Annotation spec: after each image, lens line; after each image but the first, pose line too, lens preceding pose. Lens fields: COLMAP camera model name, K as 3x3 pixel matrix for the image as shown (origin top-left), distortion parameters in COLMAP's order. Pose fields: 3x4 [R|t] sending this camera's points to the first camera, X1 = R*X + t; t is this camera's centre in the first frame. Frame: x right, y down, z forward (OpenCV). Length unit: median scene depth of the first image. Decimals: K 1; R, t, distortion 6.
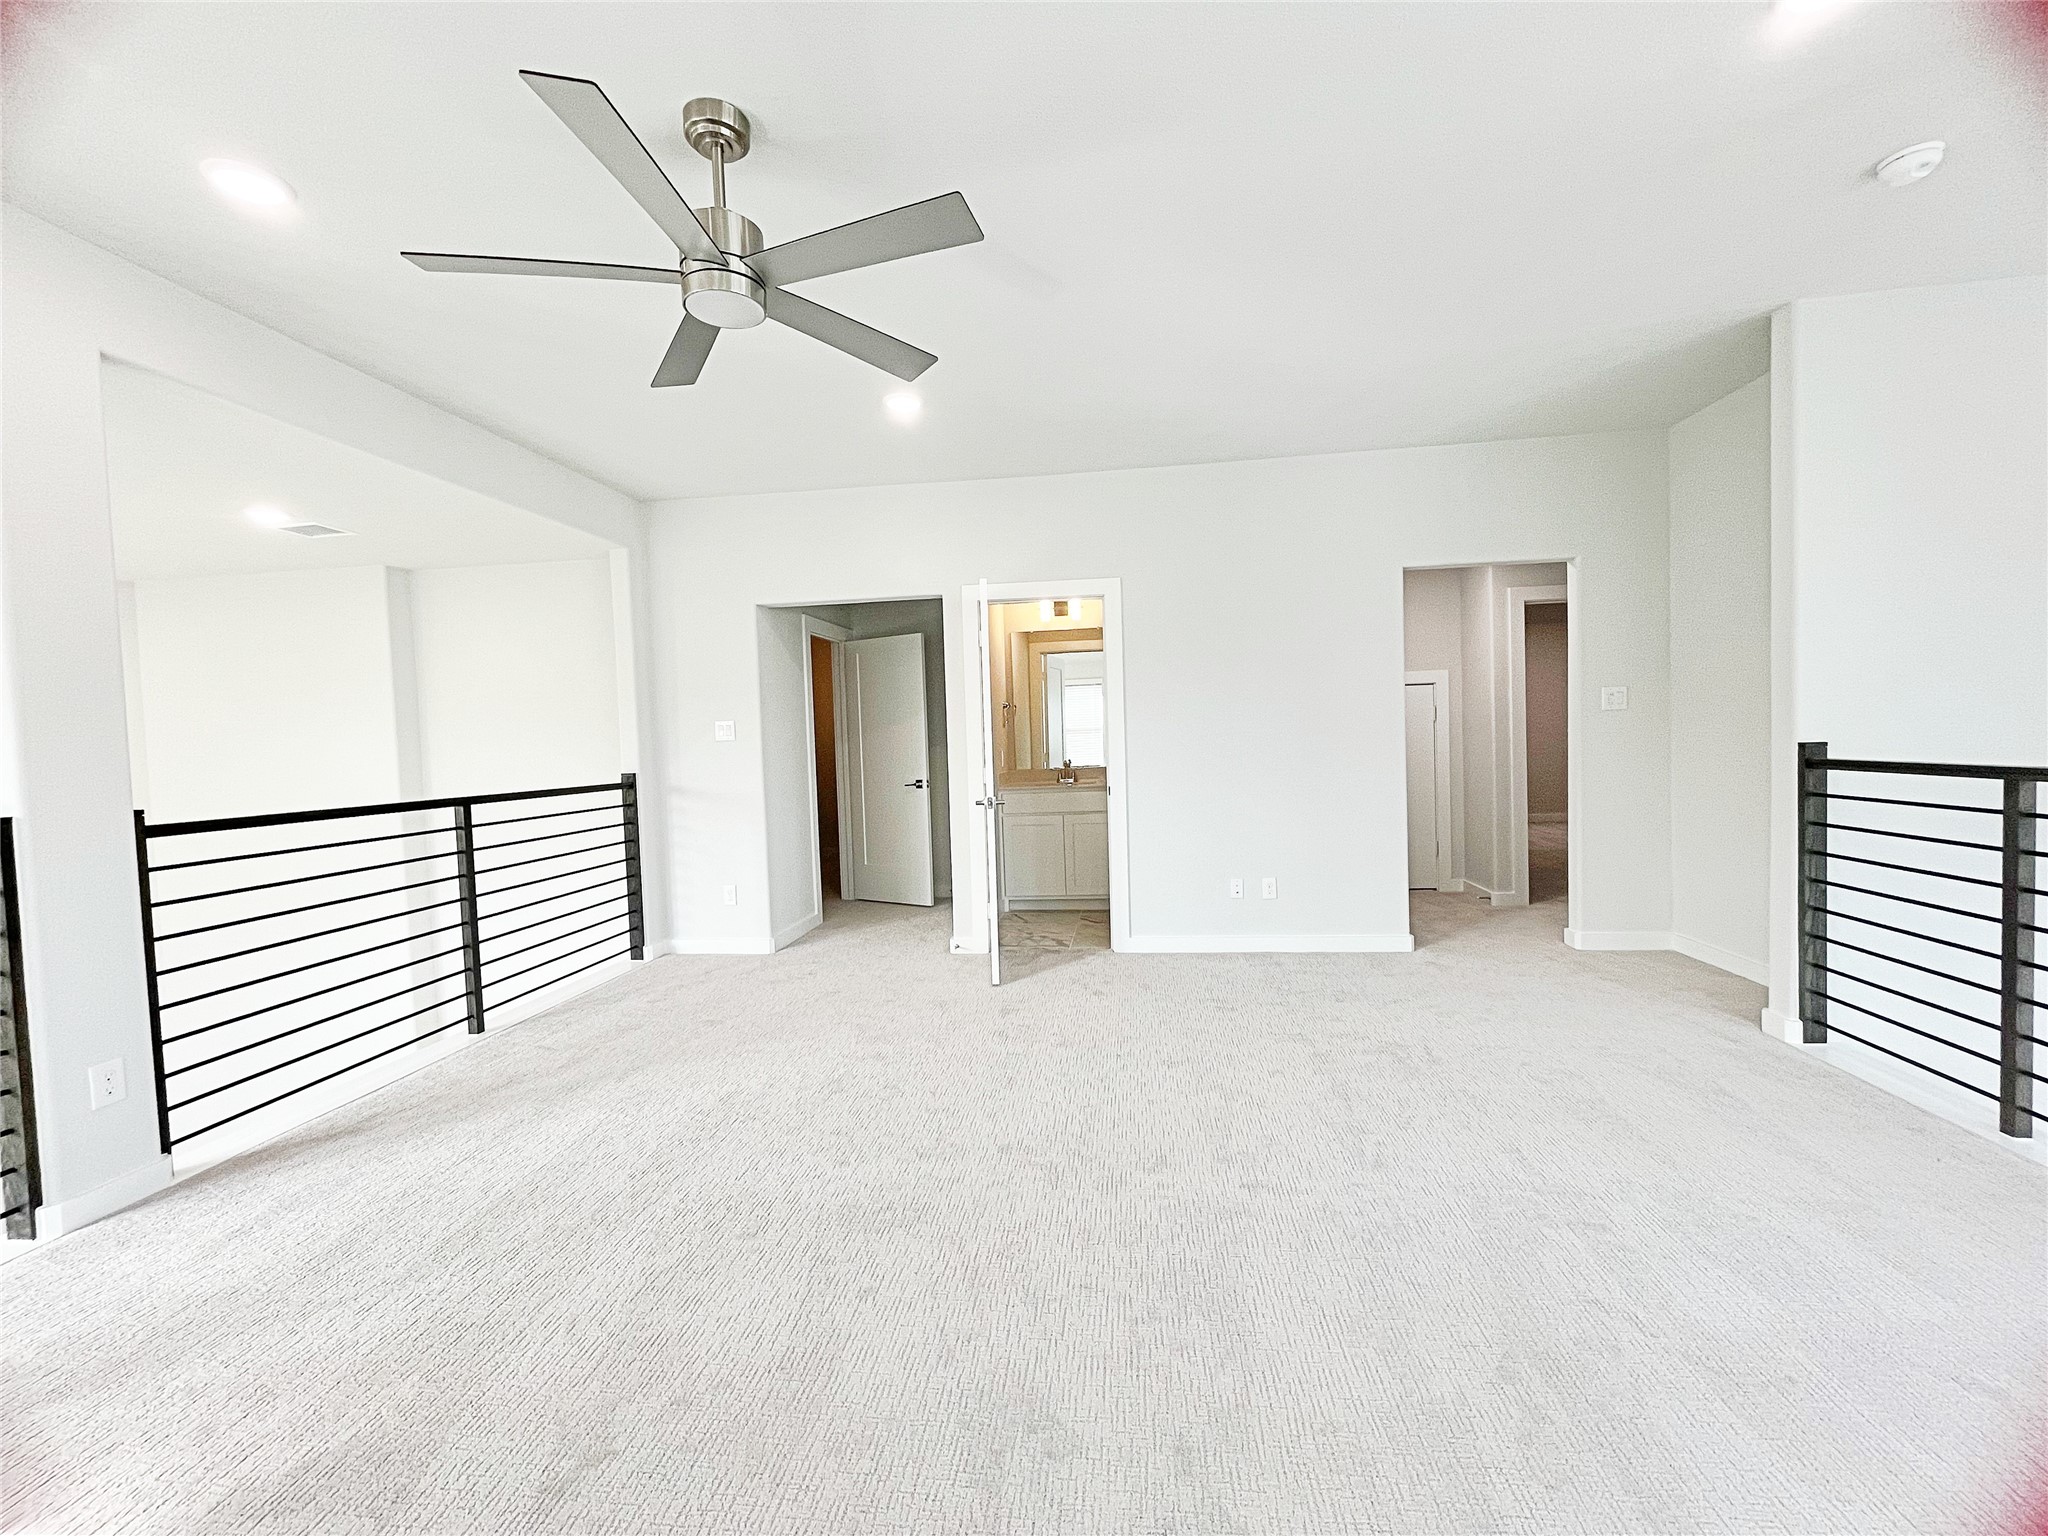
lens RADIAL K [[830.4, 0, 1028.5], [0, 830.4, 768.2], [0, 0, 1]] dist [-0.005471, 0.000462]
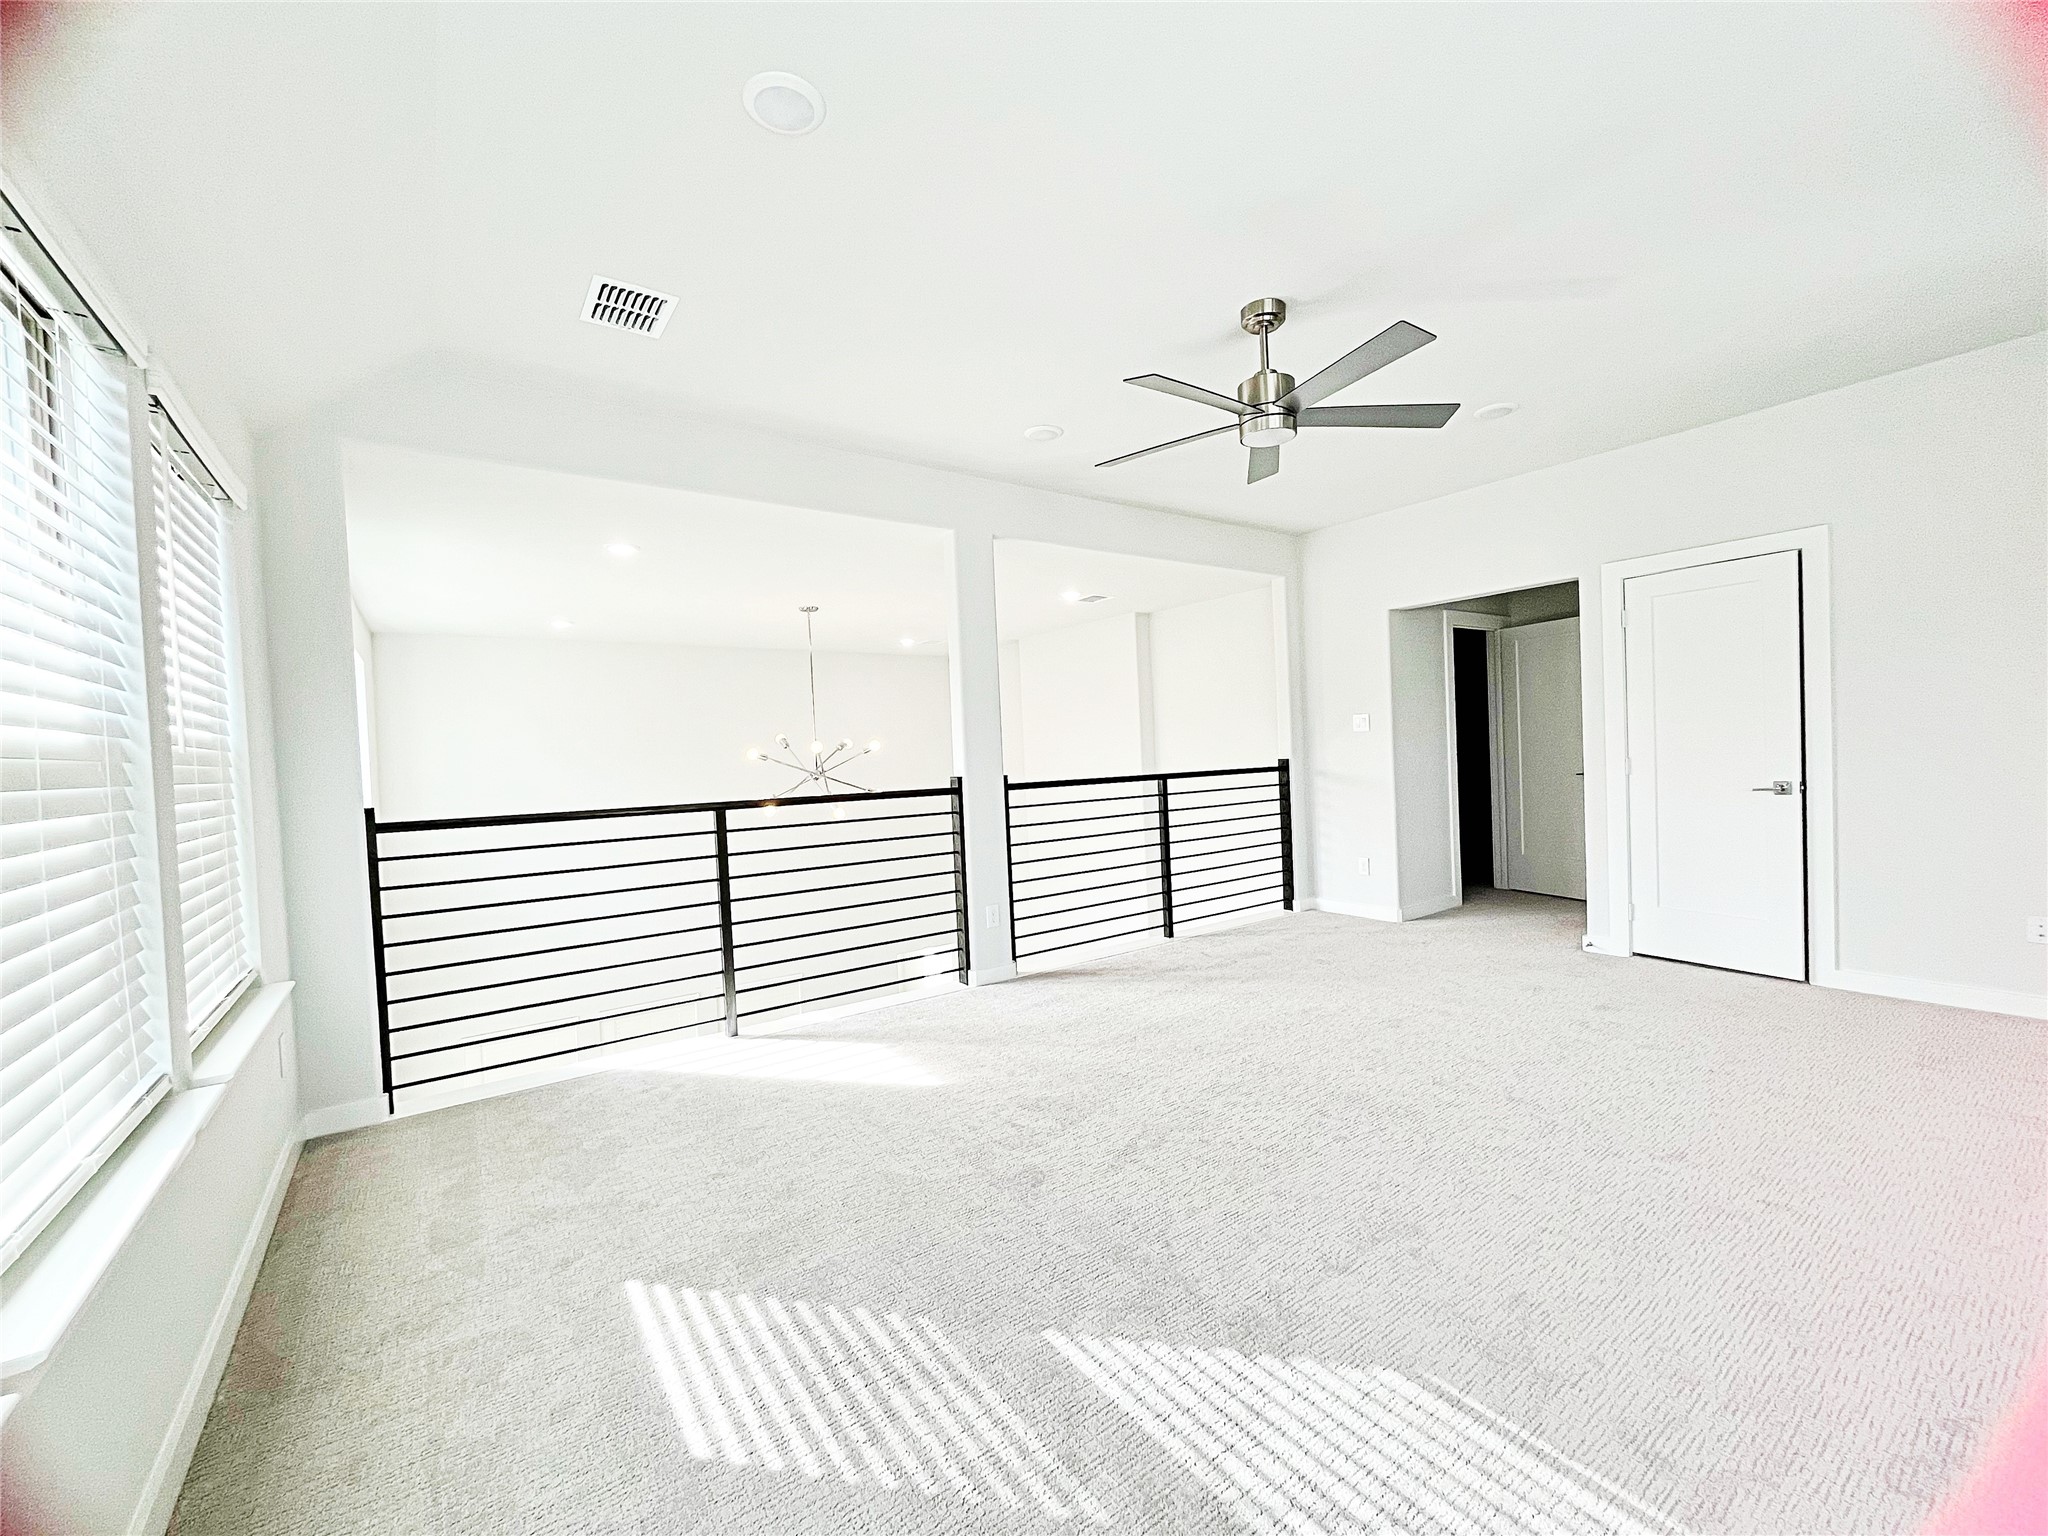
lens RADIAL K [[830.4, 0, 1028.5], [0, 830.4, 768.2], [0, 0, 1]] dist [-0.005471, 0.000462]
pose [[0.674526, 0.020721, -0.737960, 0.232983], [-0.007951, 0.999752, 0.020804, -0.003293], [0.738208, -0.008165, 0.674523, -0.156557]]
